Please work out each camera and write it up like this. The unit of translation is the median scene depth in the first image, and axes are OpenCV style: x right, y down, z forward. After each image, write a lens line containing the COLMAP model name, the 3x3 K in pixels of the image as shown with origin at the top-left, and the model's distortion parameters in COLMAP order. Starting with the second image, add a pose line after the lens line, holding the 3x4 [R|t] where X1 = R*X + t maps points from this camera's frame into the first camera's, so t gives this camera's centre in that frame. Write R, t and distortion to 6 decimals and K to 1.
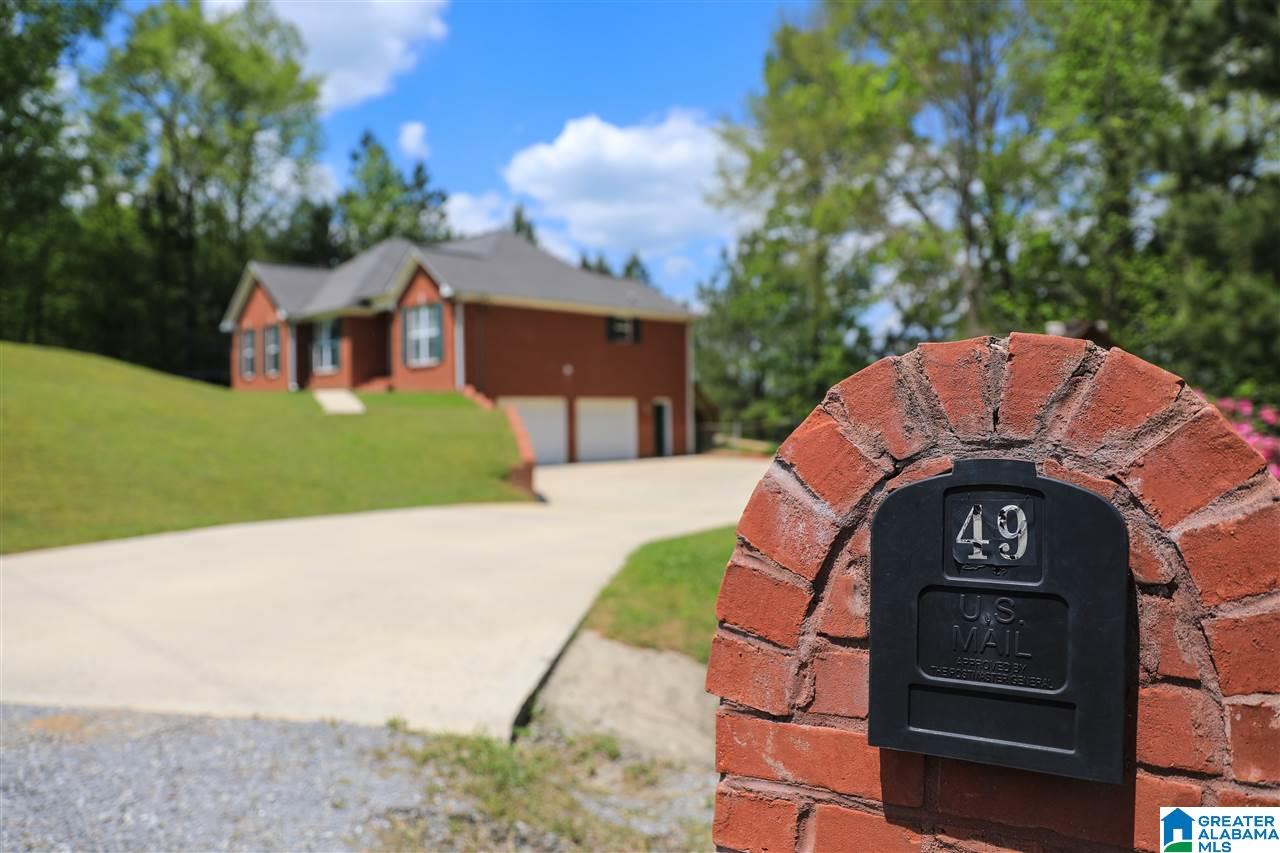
lens RADIAL K [[903.4, 0, 632.7], [0, 903.4, 427.3], [0, 0, 1]] dist [-0.111917, 0.114142]
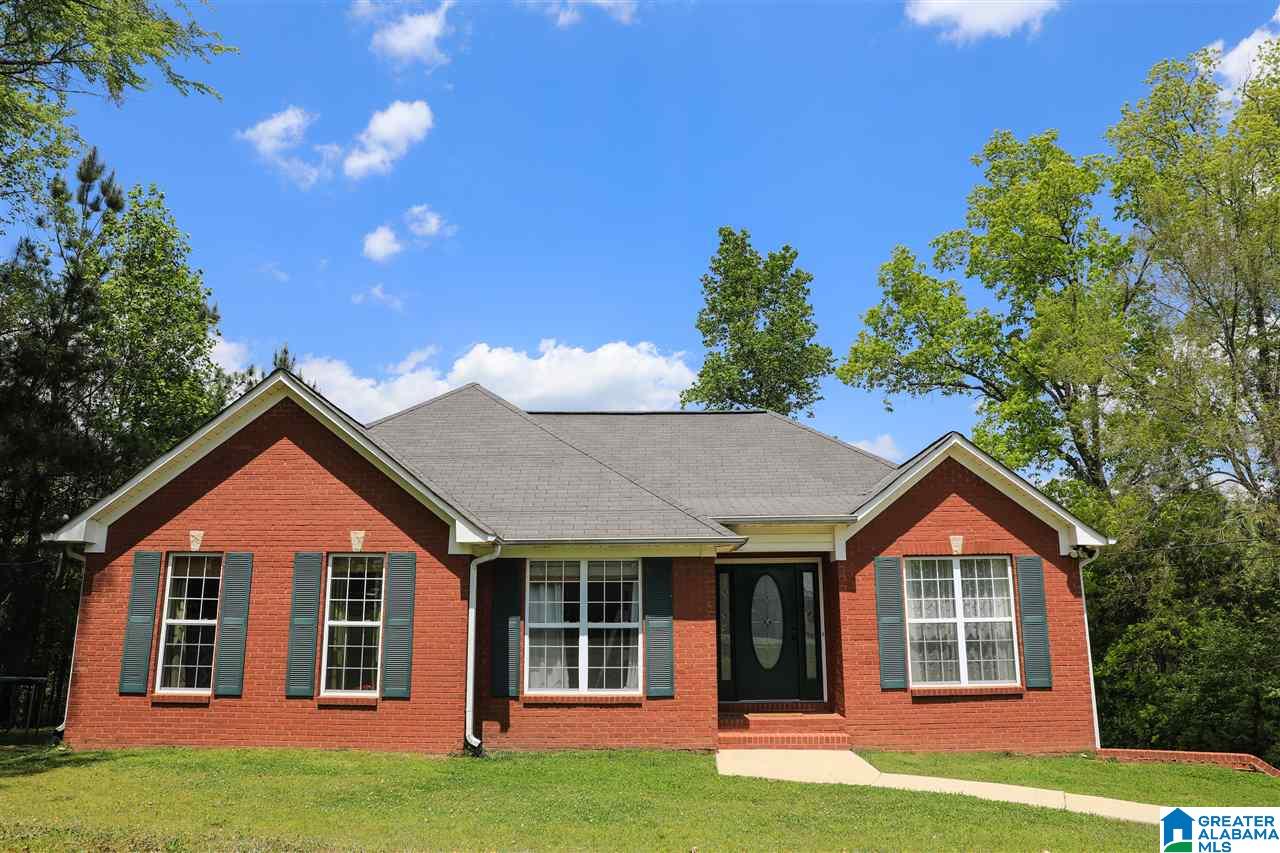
lens RADIAL K [[903.4, 0, 632.7], [0, 903.4, 427.3], [0, 0, 1]] dist [-0.111917, 0.114142]
pose [[0.730457, 0.157524, 0.664544, -0.602106], [0.008254, 0.970930, -0.239223, -0.082919], [-0.682909, 0.180227, 0.707922, 0.697005]]
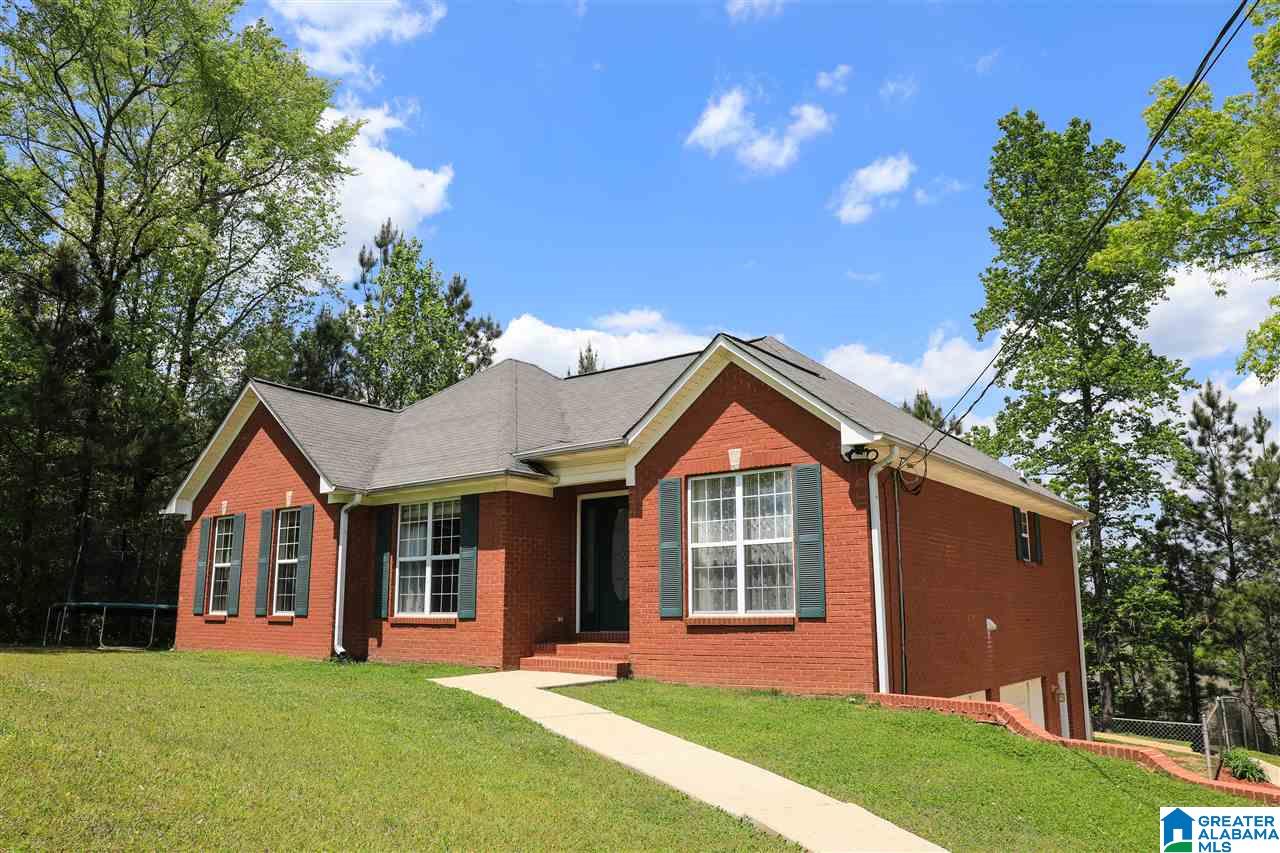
lens RADIAL K [[903.4, 0, 632.7], [0, 903.4, 427.3], [0, 0, 1]] dist [-0.111917, 0.114142]
pose [[0.992359, 0.025863, 0.120640, -0.297923], [0.000222, 0.977407, -0.211367, -0.061744], [-0.123381, 0.209779, 0.969933, 0.538477]]
